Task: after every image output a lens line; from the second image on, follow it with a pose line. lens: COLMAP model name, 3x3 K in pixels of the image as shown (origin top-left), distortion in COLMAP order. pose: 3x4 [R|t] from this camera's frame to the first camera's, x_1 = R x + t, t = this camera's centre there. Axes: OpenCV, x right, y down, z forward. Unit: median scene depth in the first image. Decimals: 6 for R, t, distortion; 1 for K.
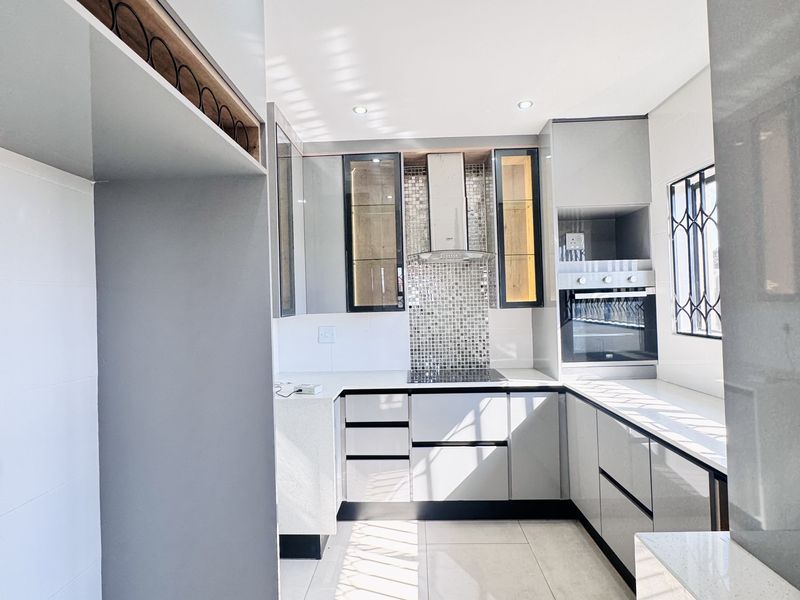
lens RADIAL K [[428.4, 0, 400.3], [0, 428.4, 296.4], [0, 0, 1]] dist [-0.001386, 0.000614]
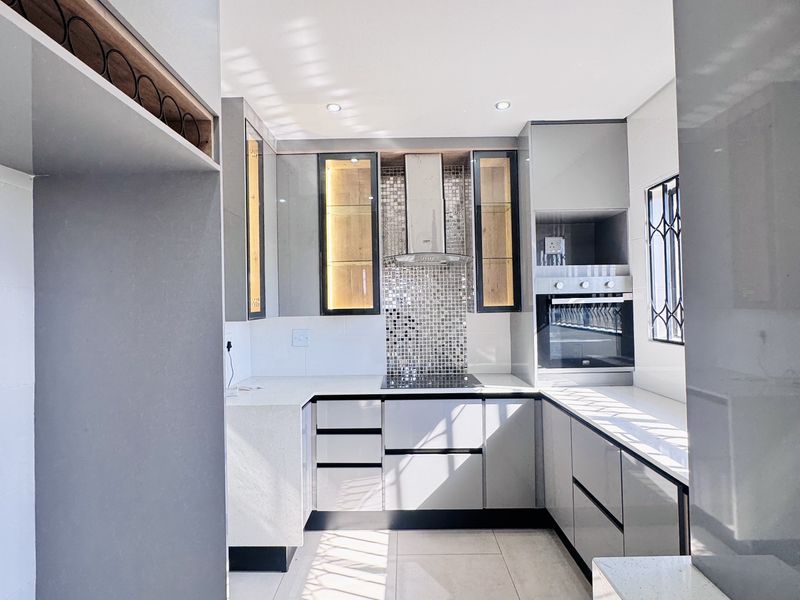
lens RADIAL K [[428.8, 0, 399.3], [0, 428.8, 297.6], [0, 0, 1]] dist [-0.002933, -0.000097]
pose [[0.999627, 0.010131, 0.025347, 0.032083], [-0.010117, 0.999949, -0.000666, -0.005004], [-0.025353, 0.000409, 0.999678, 0.024678]]
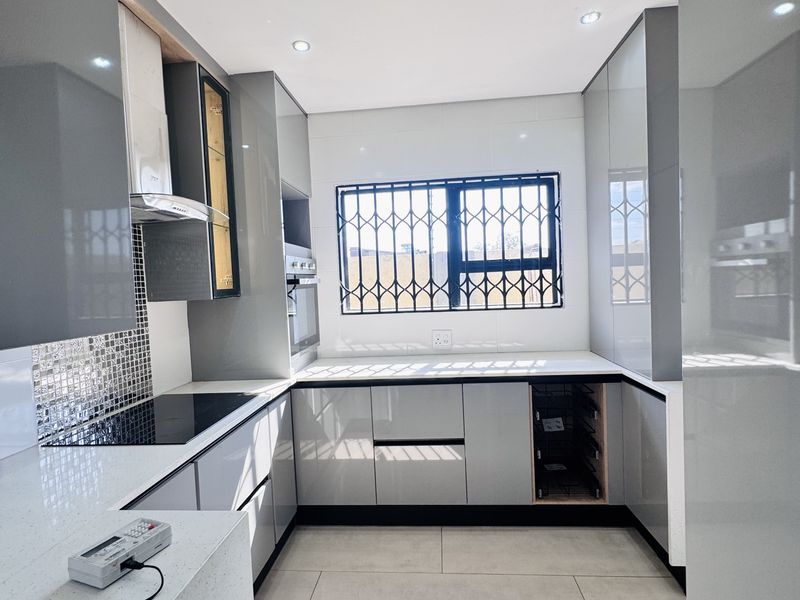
lens RADIAL K [[428.8, 0, 399.3], [0, 428.8, 297.6], [0, 0, 1]] dist [-0.002933, -0.000097]
pose [[0.052310, -0.013118, 0.998545, -0.490517], [0.025188, 0.999613, 0.011813, 0.028059], [-0.998313, 0.024533, 0.052620, 0.727762]]
